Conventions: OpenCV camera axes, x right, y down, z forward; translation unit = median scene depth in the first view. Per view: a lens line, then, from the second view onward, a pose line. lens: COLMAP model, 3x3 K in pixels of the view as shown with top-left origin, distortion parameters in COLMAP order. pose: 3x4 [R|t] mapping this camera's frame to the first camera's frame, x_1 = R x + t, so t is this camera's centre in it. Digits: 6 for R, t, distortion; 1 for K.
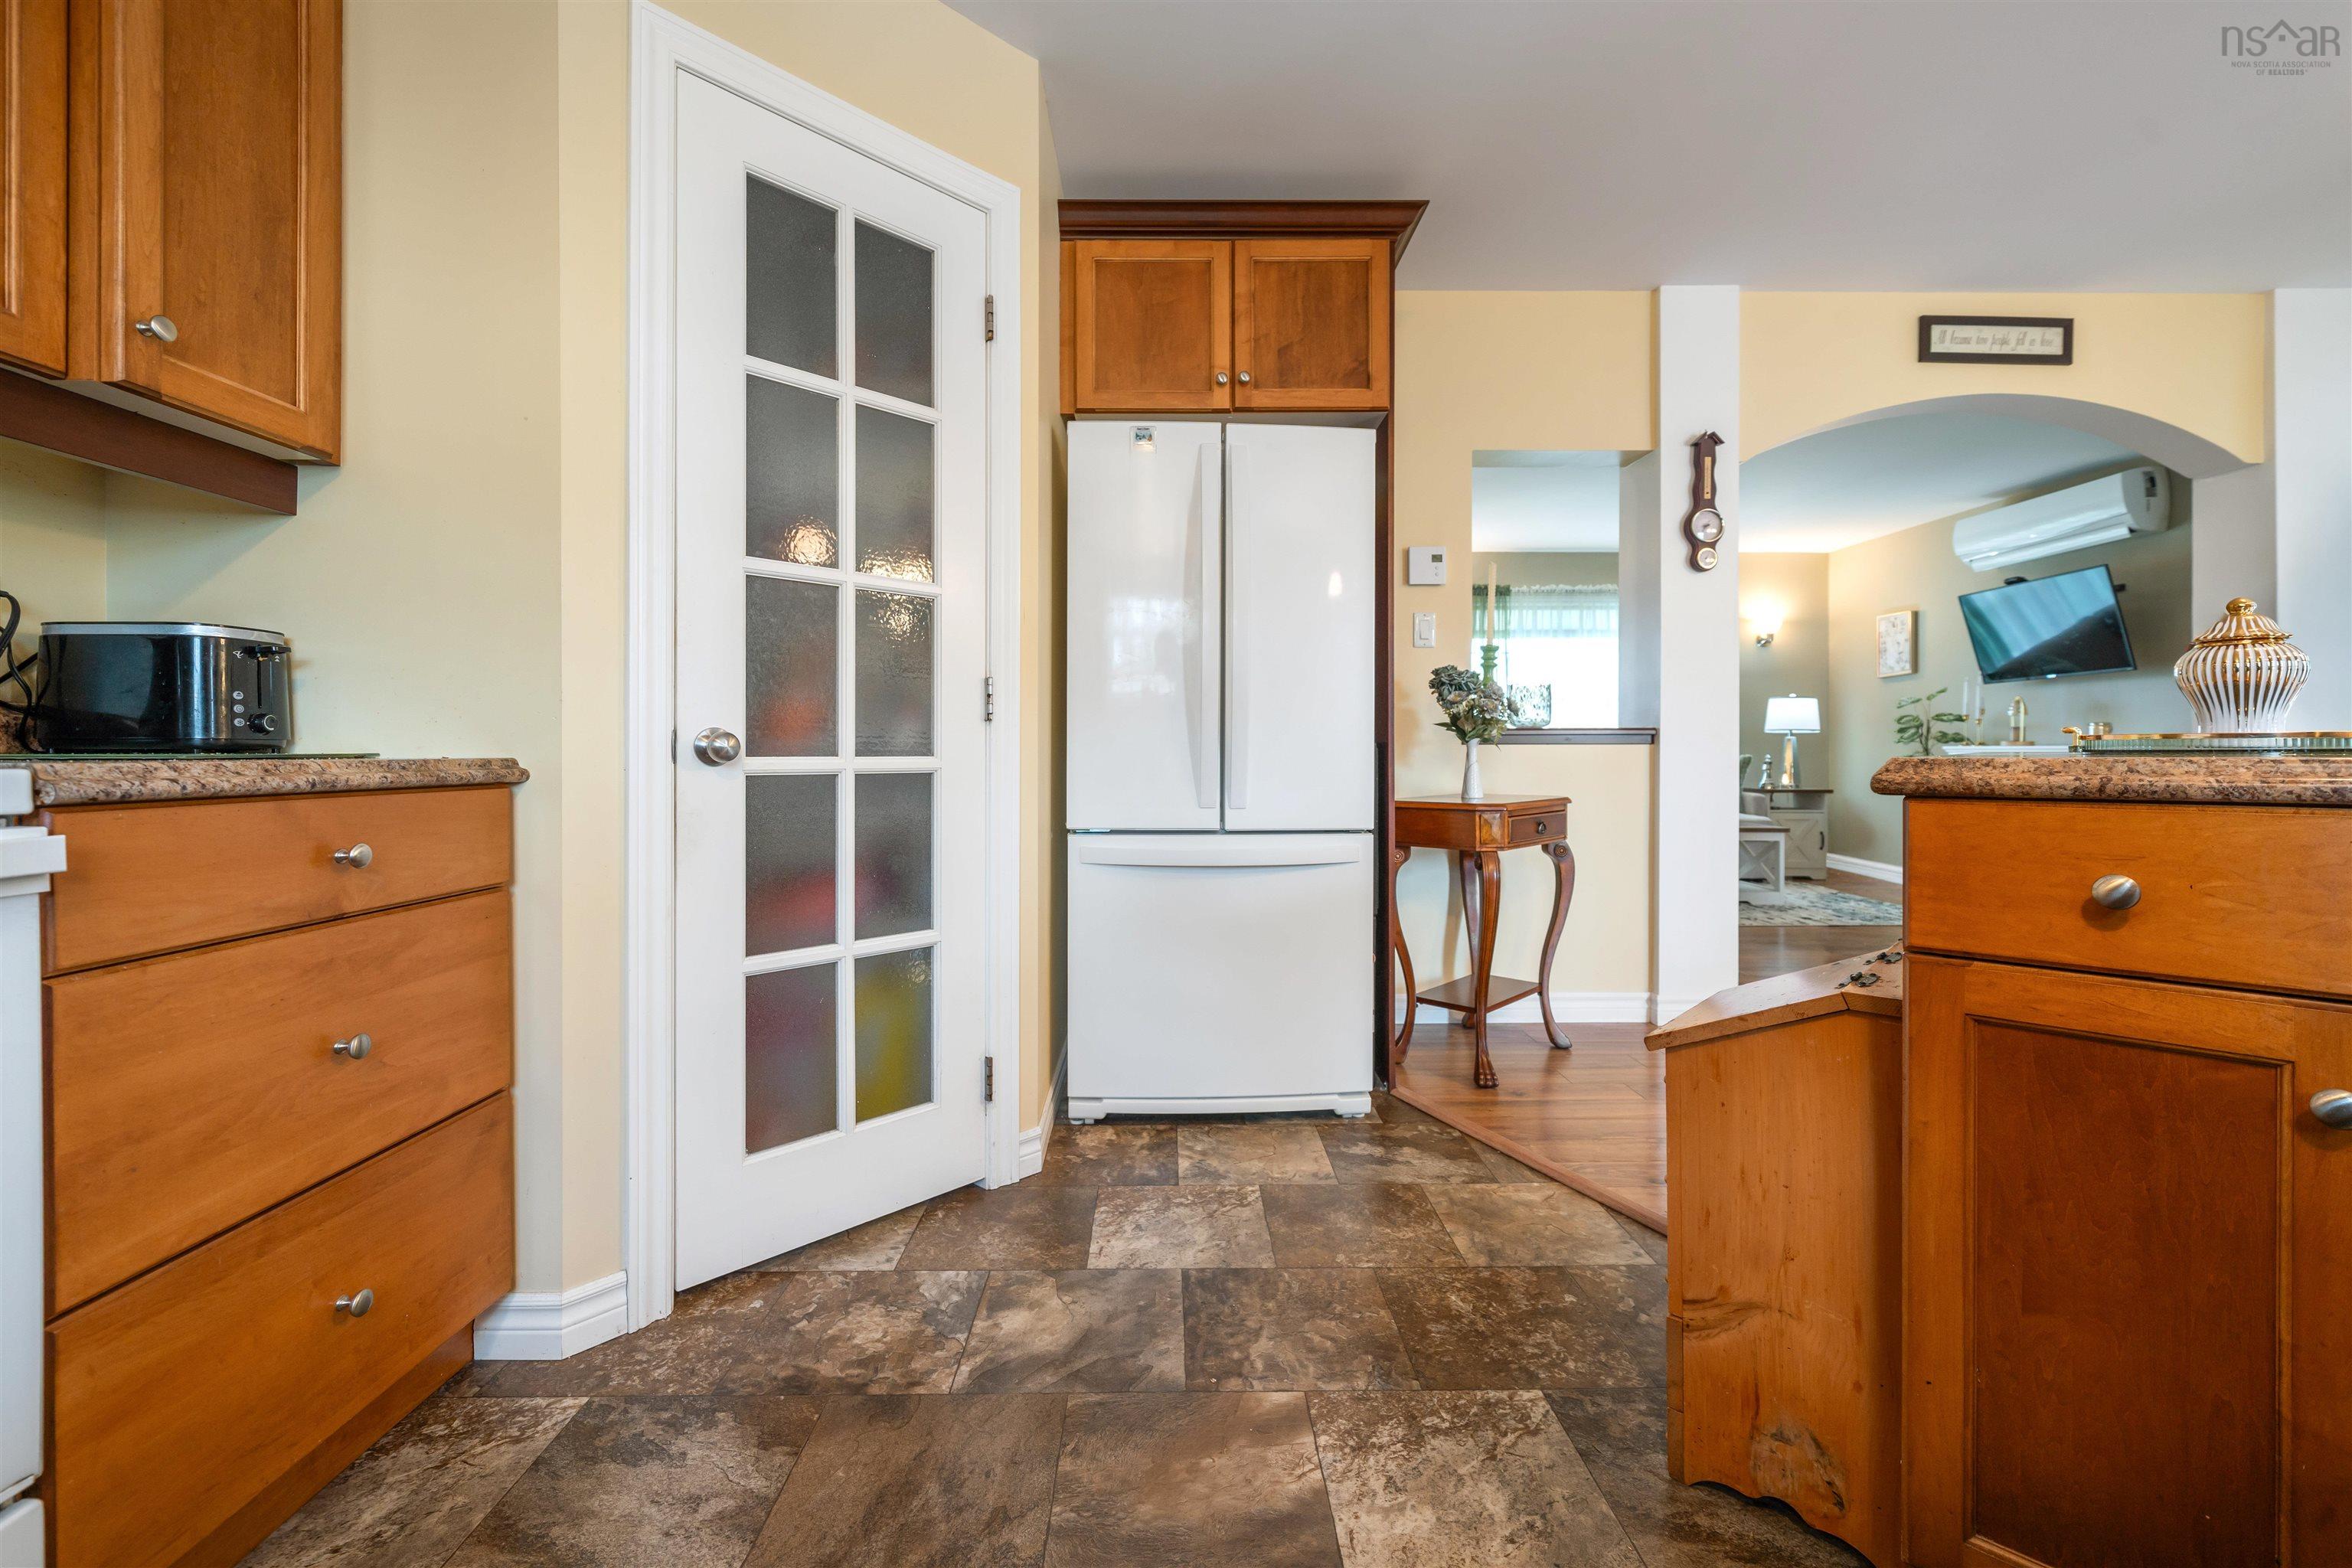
lens RADIAL K [[960.0, 0, 1170.6], [0, 960.0, 751.3], [0, 0, 1]] dist [-0.001122, -0.000458]
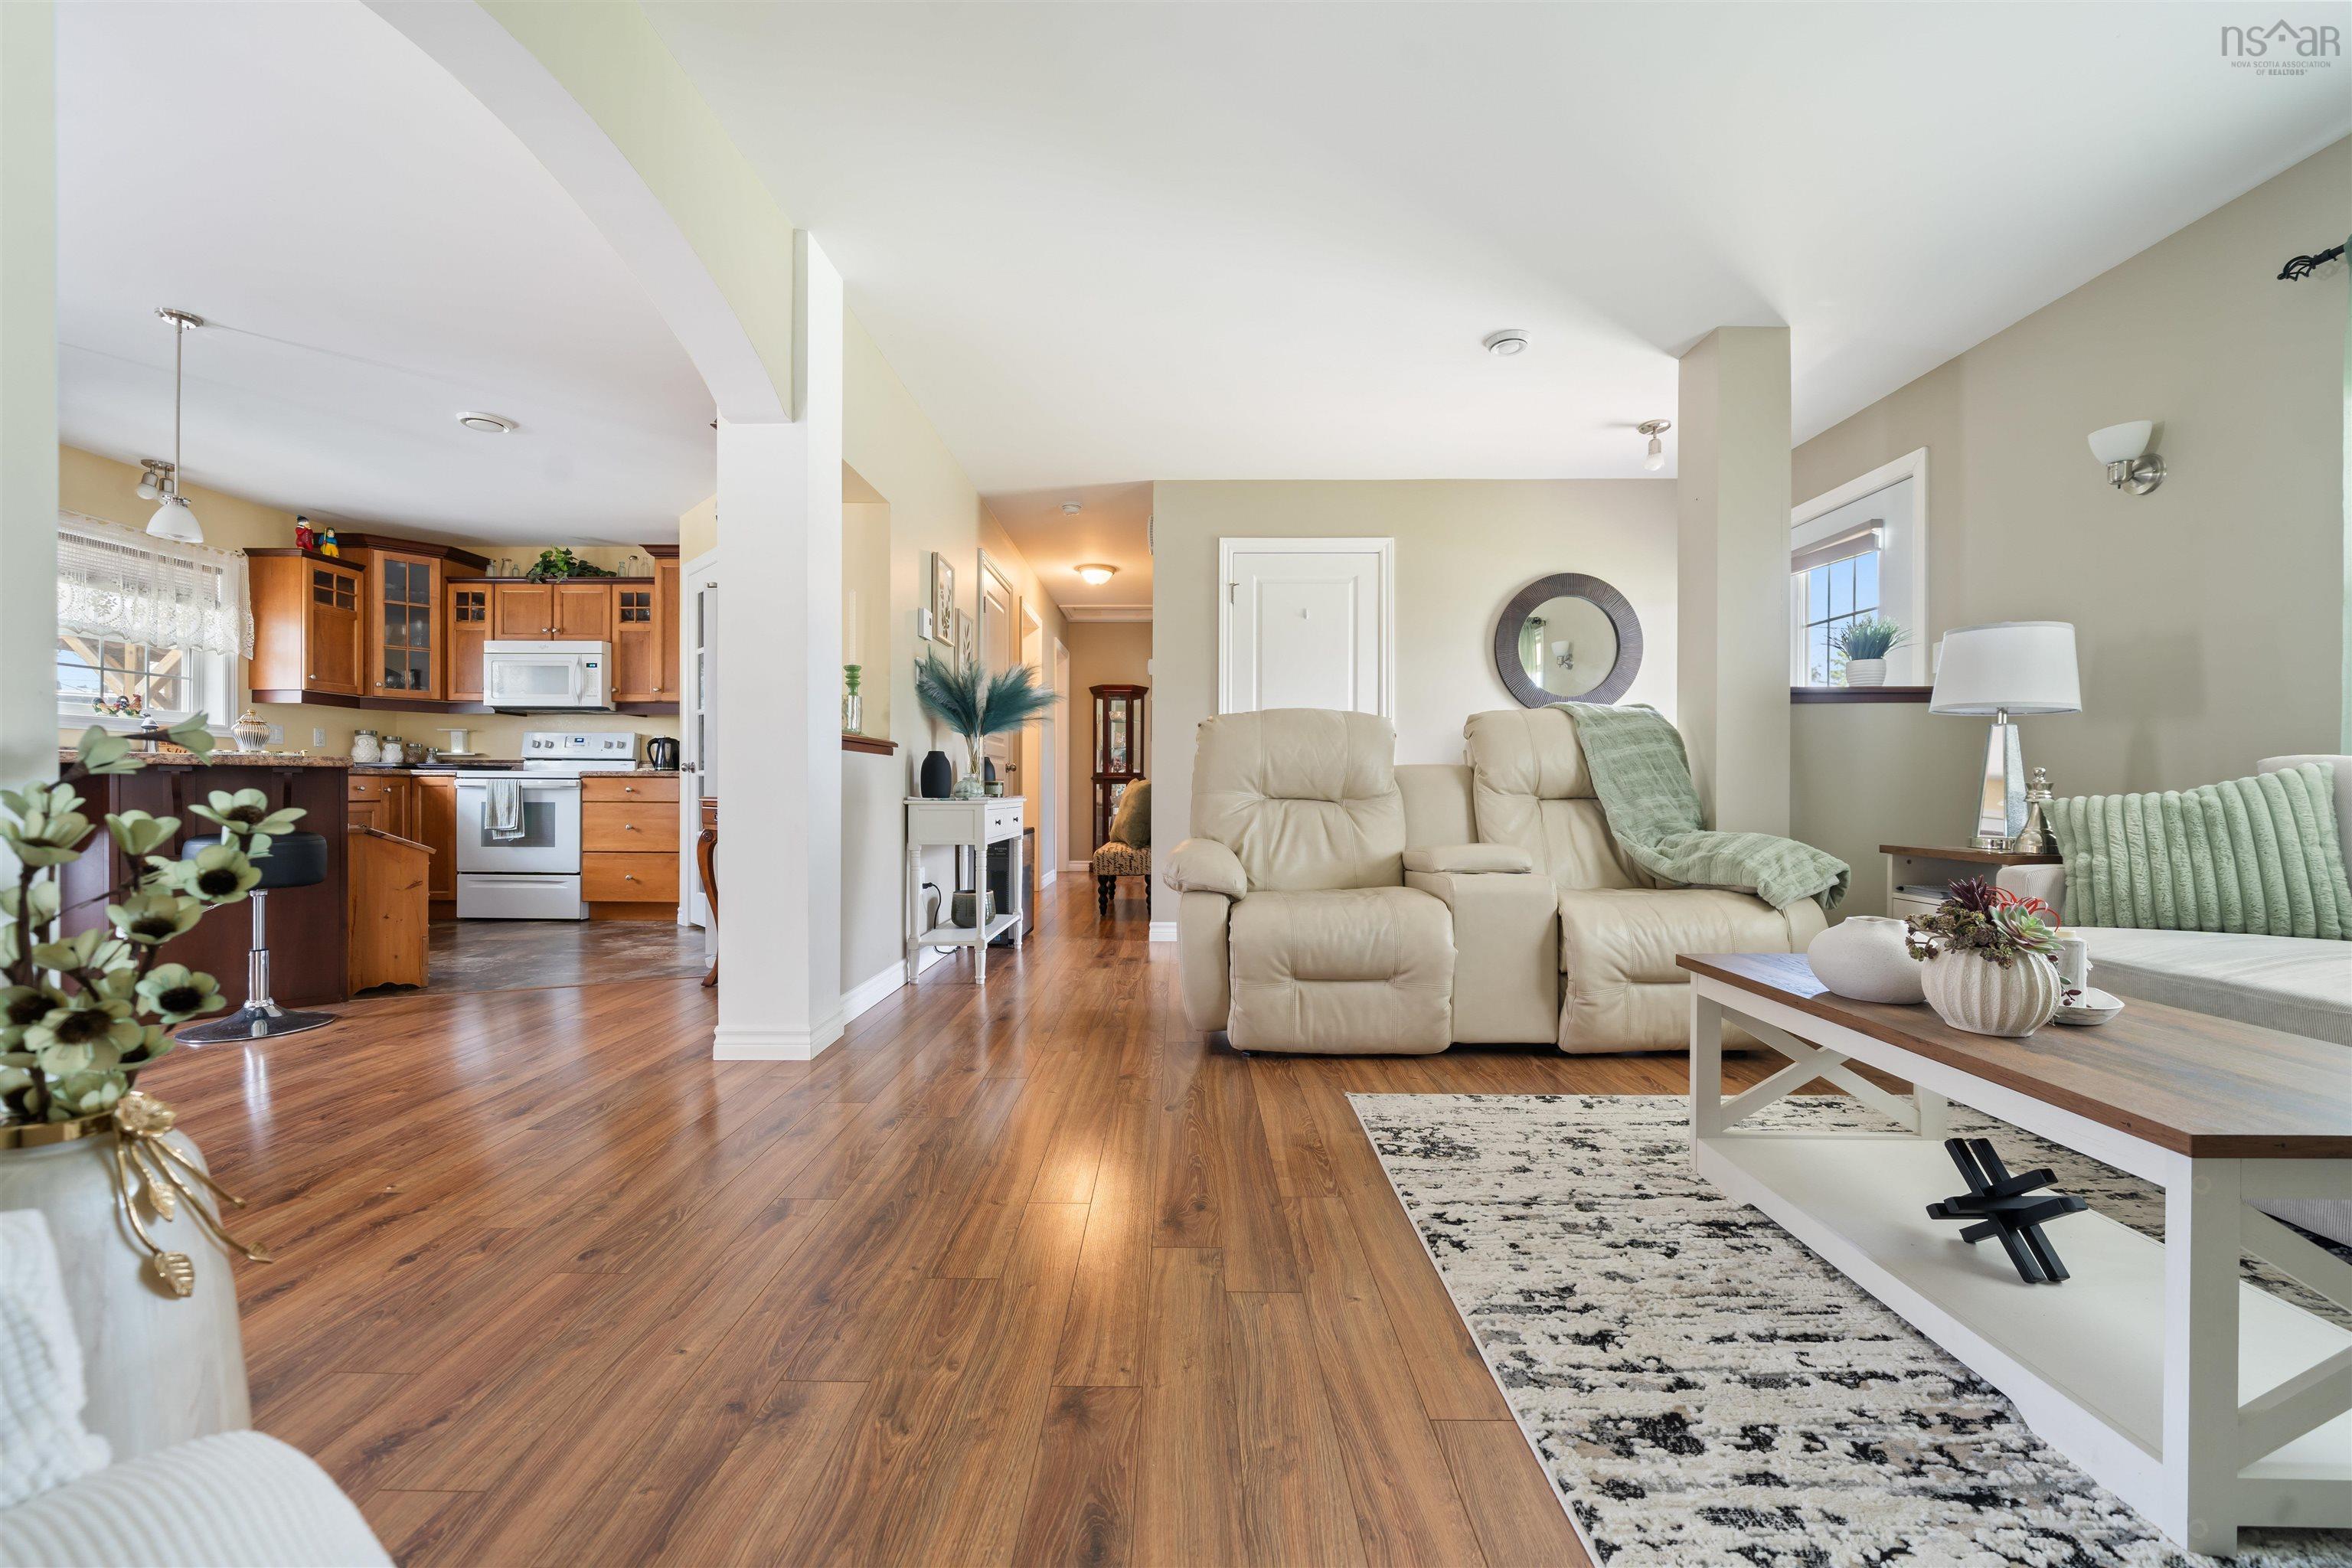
lens RADIAL K [[960.0, 0, 1168.5], [0, 960.0, 783.5], [0, 0, 1]] dist [-0.001122, -0.000458]
pose [[-0.030421, -0.001885, -0.999535, 3.348471], [-0.001988, 0.999996, -0.001825, 0.063374], [0.999535, 0.001932, -0.030424, 3.238969]]
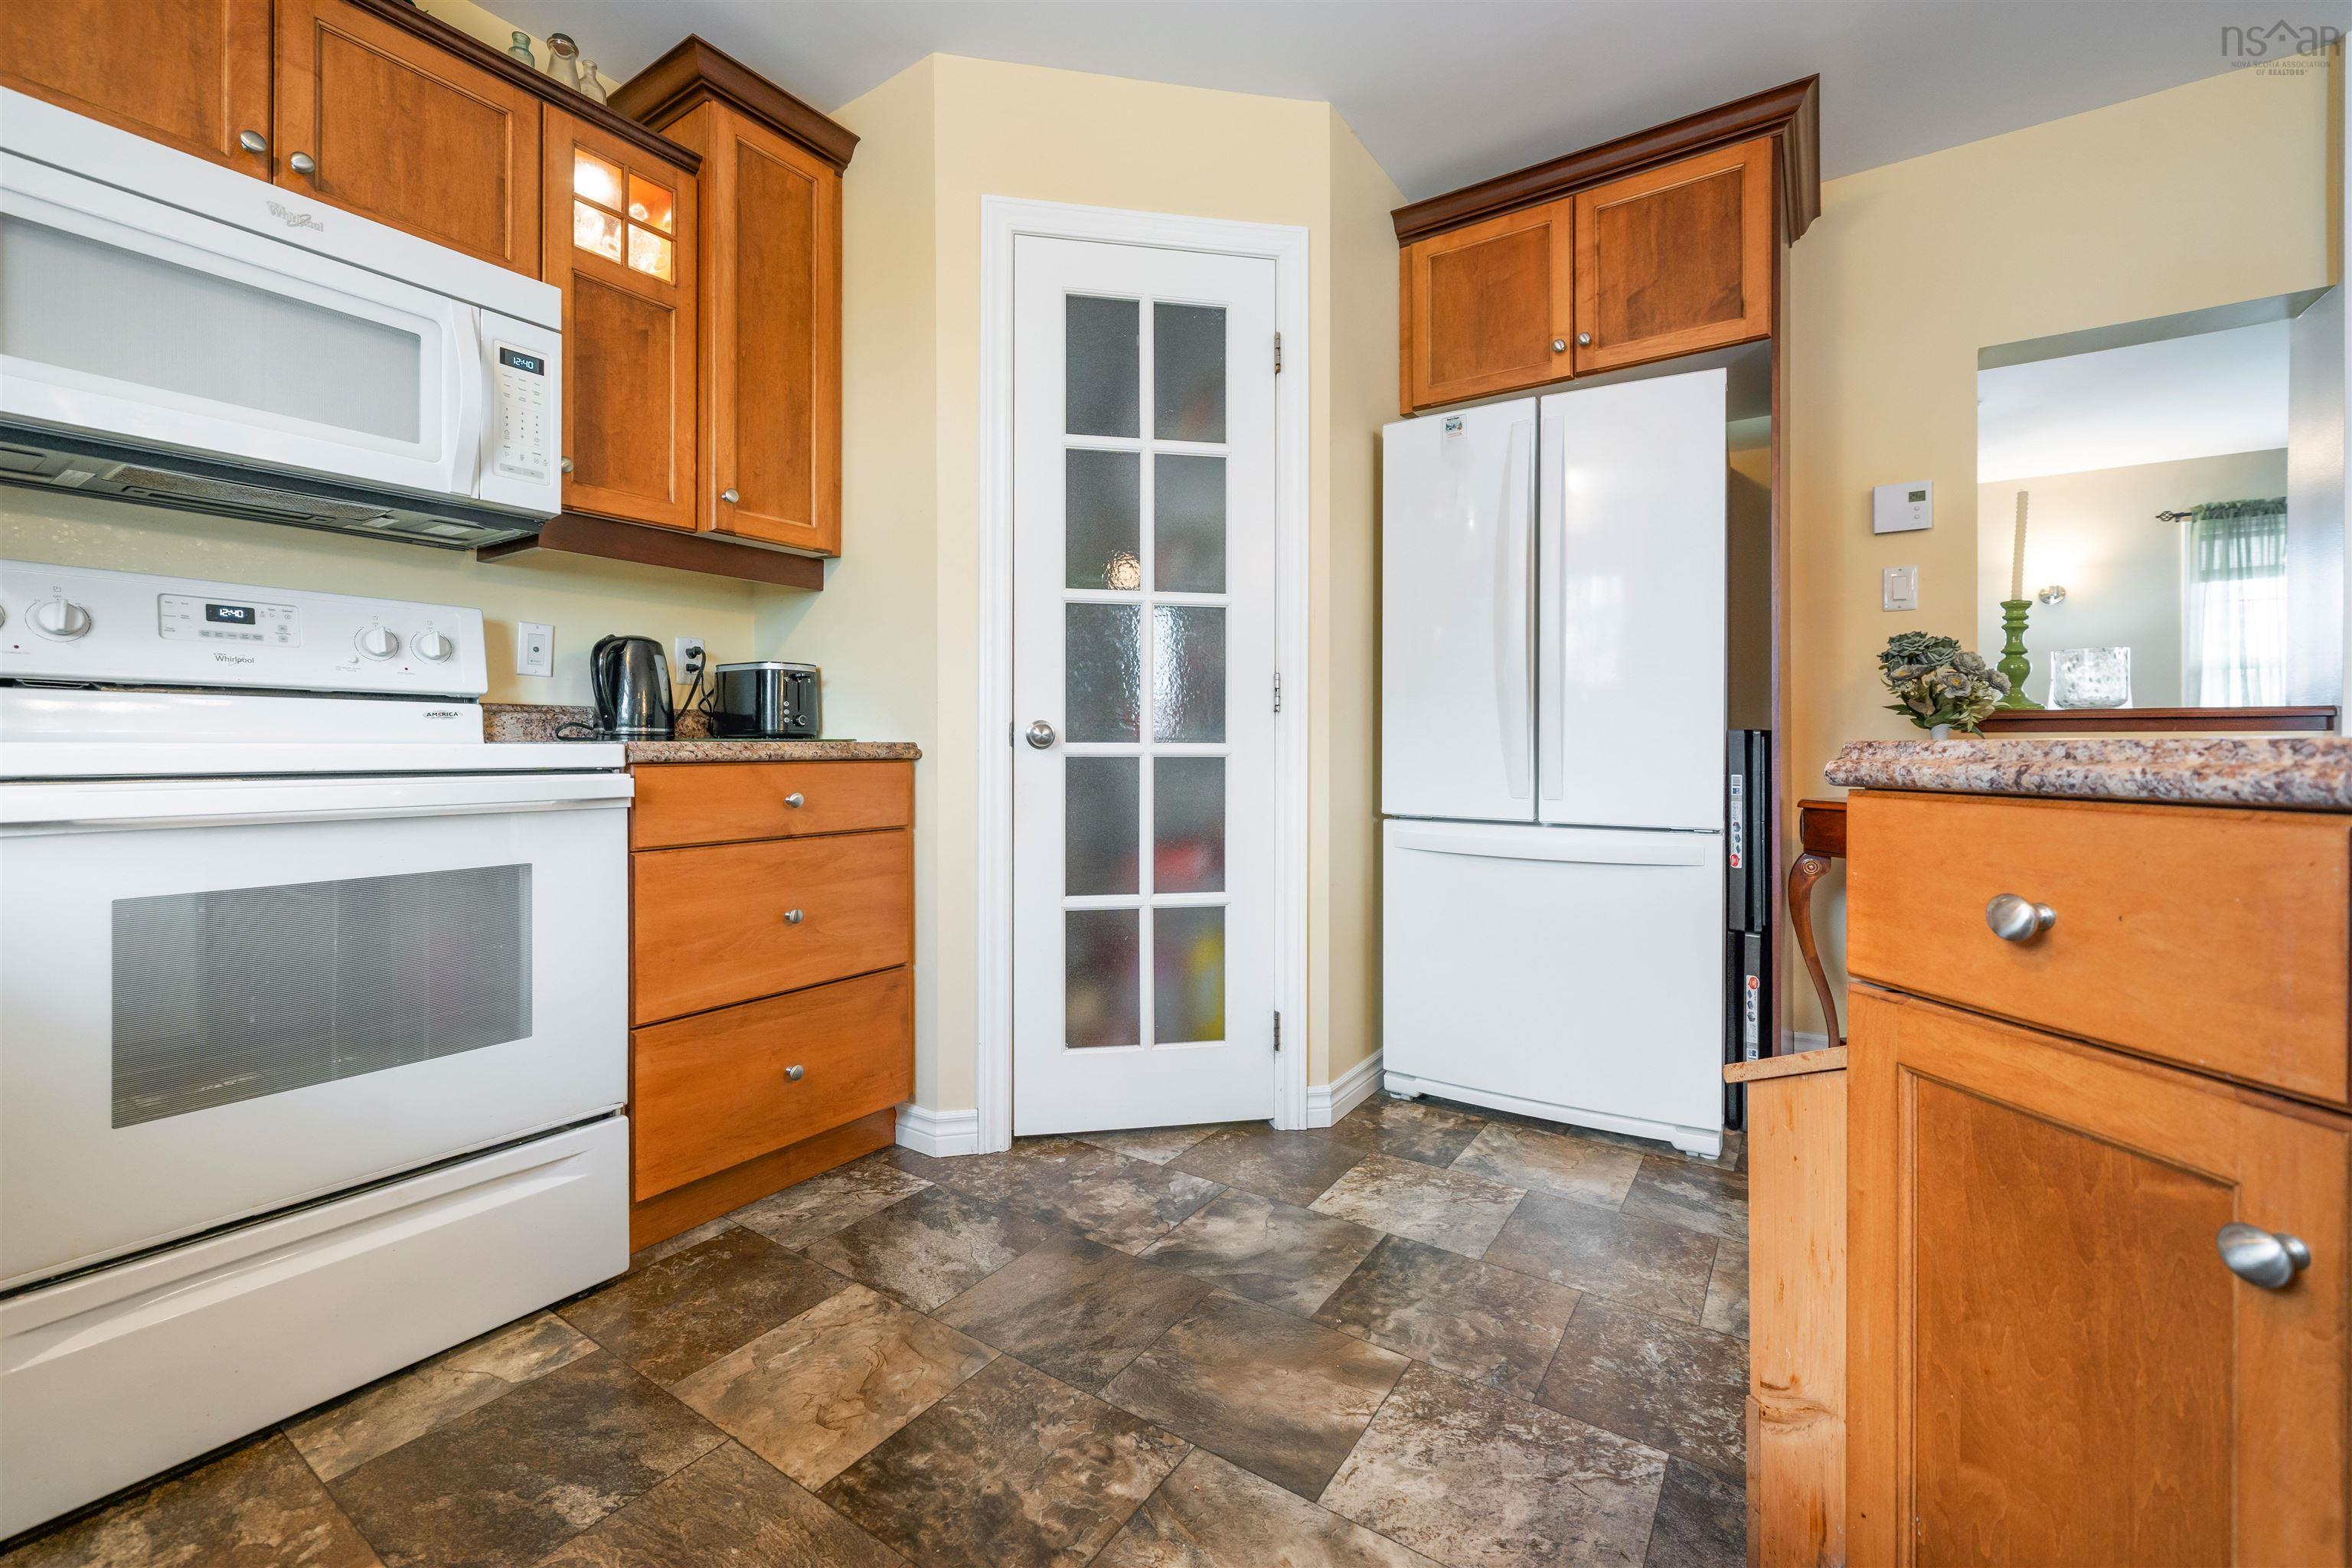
lens RADIAL K [[960.0, 0, 1165.5], [0, 960.0, 743.8], [0, 0, 1]] dist [-0.001122, -0.000458]
pose [[0.823893, 0.003060, -0.566737, 0.488034], [-0.002681, 0.999995, 0.001502, 0.006394], [0.566739, 0.000282, 0.823897, 0.001878]]
